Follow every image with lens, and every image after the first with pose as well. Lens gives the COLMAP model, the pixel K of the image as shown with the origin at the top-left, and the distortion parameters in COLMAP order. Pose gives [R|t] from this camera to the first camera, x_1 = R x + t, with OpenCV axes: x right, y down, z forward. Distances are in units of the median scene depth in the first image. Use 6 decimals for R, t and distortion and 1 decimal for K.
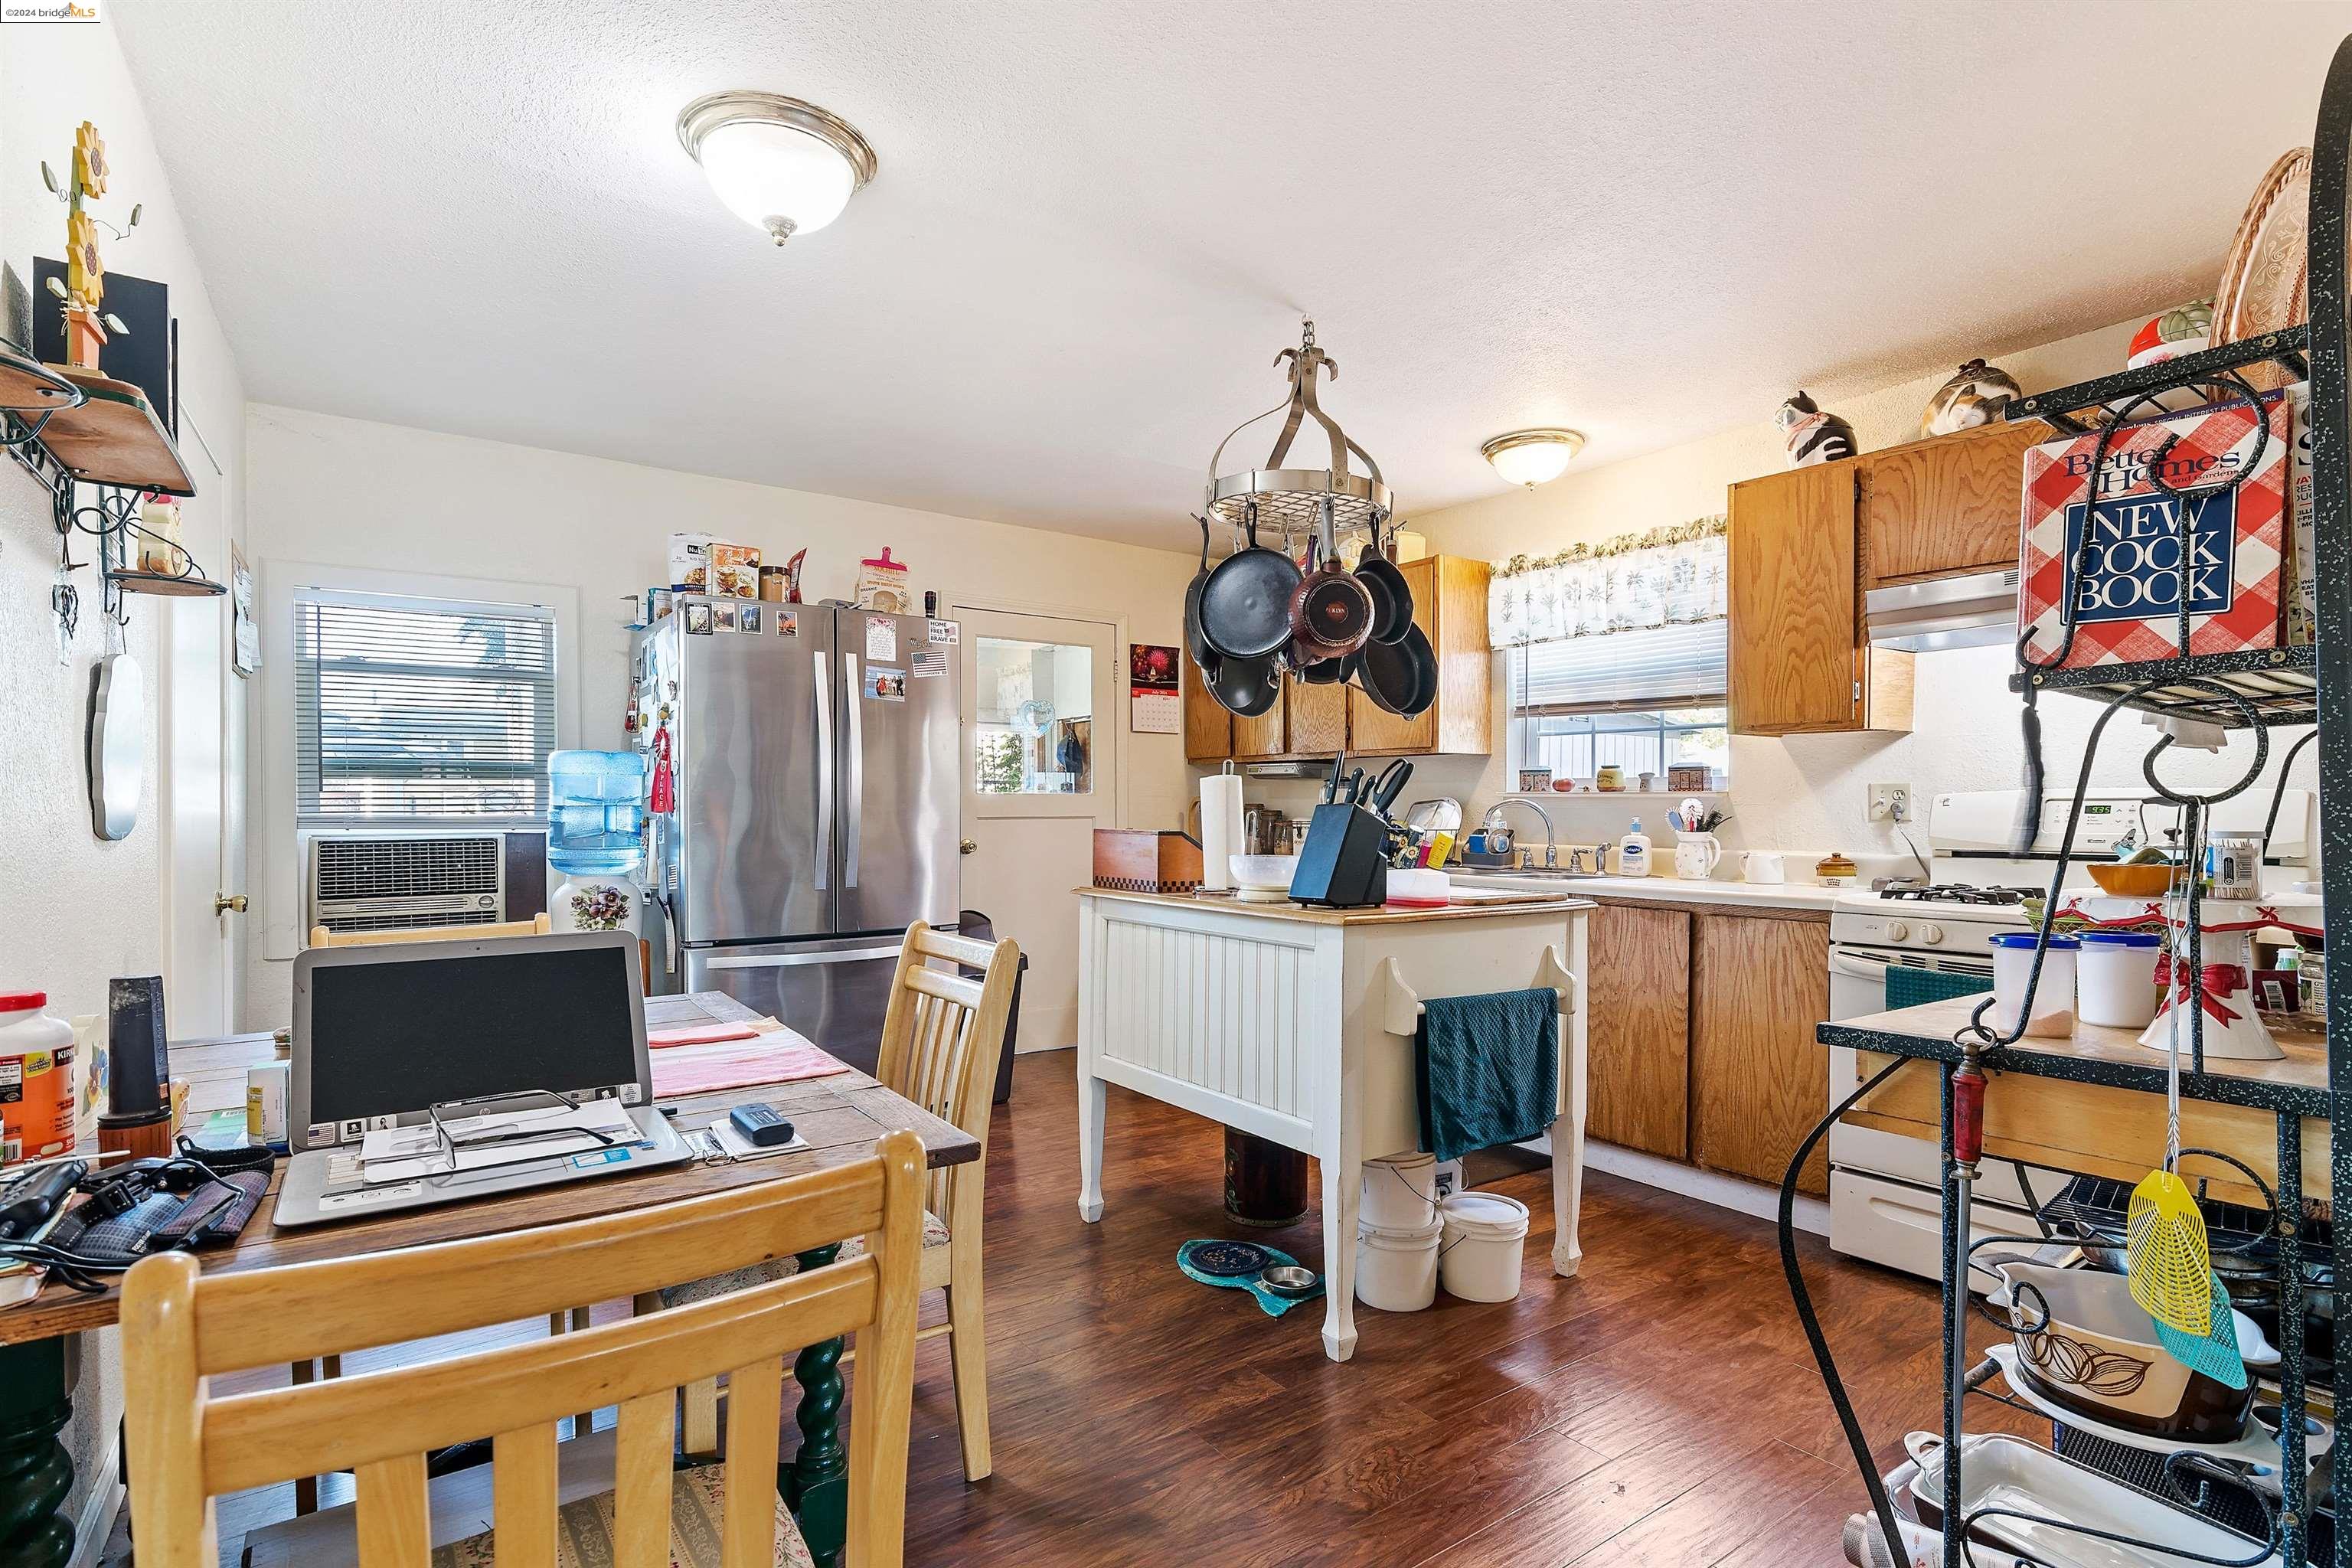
lens RADIAL K [[1084.7, 0, 1183.3], [0, 1084.7, 827.1], [0, 0, 1]] dist [-0.002075, -0.000484]
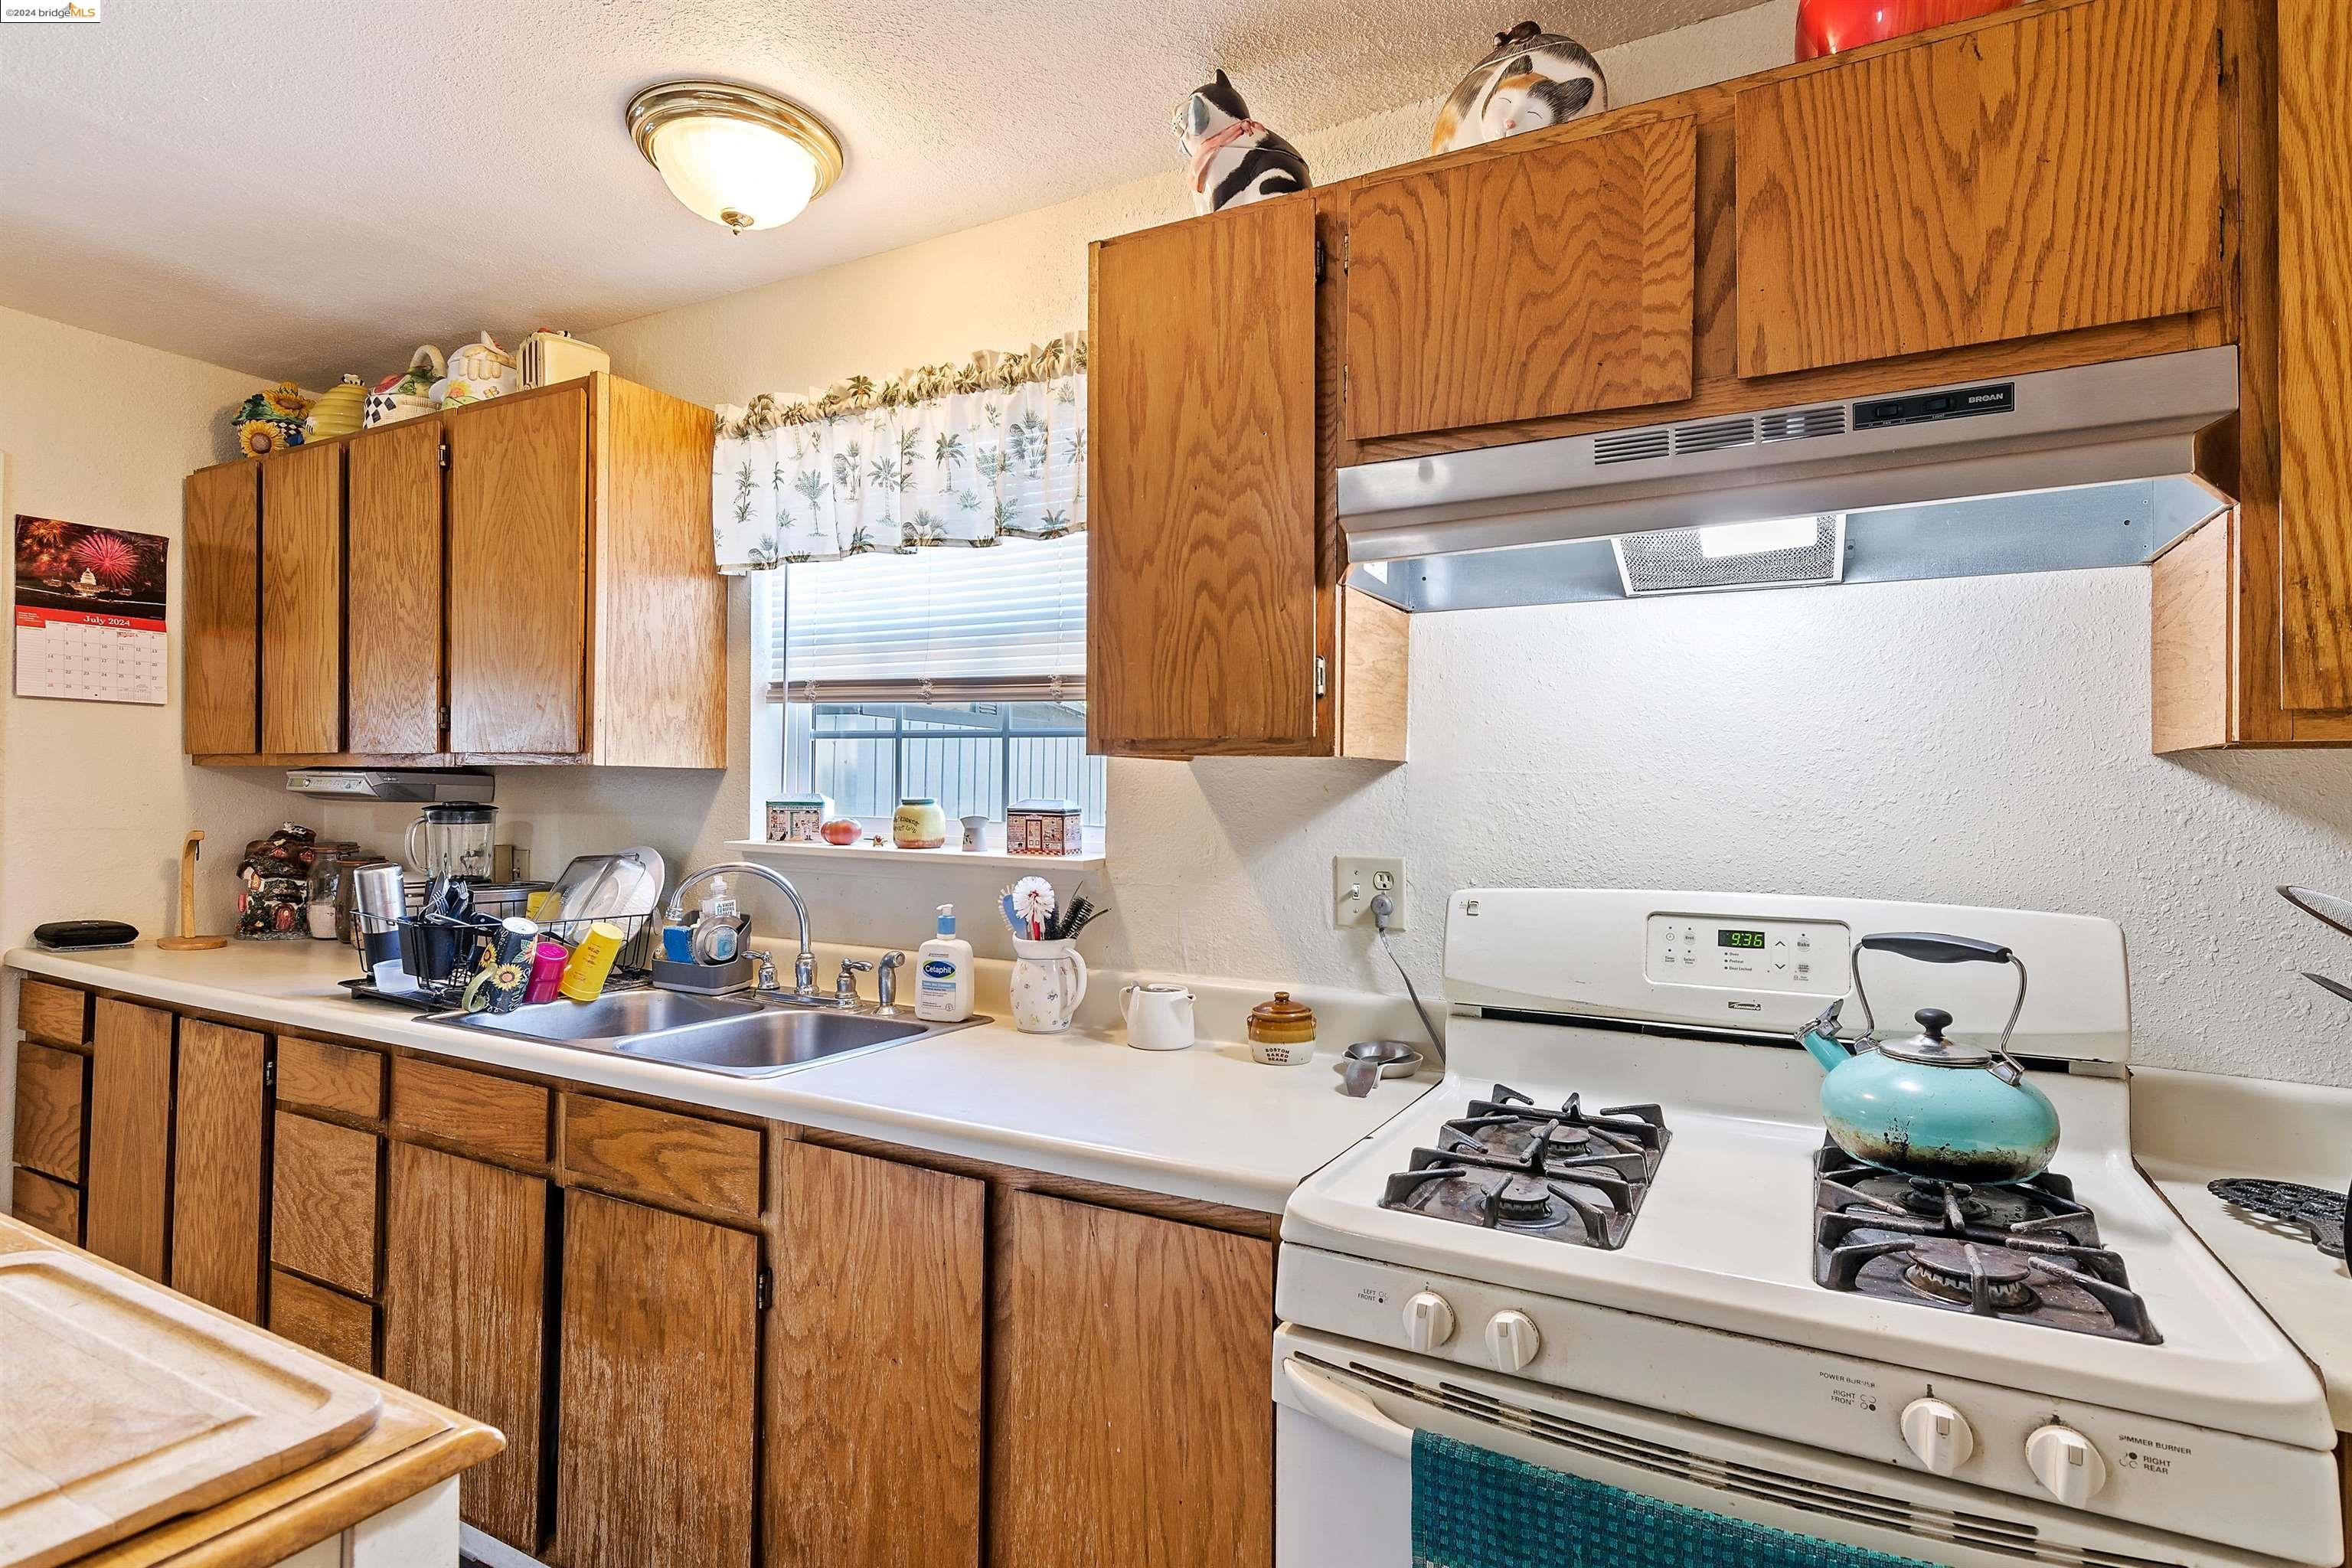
lens RADIAL K [[1155.1, 0, 1167.4], [0, 1155.1, 780.1], [0, 0, 1]] dist [0.005321, 0.003427]
pose [[0.899012, 0.015191, 0.437661, 0.314179], [-0.000947, 0.999463, -0.032747, -0.058742], [-0.437923, 0.029025, 0.898544, 0.531406]]
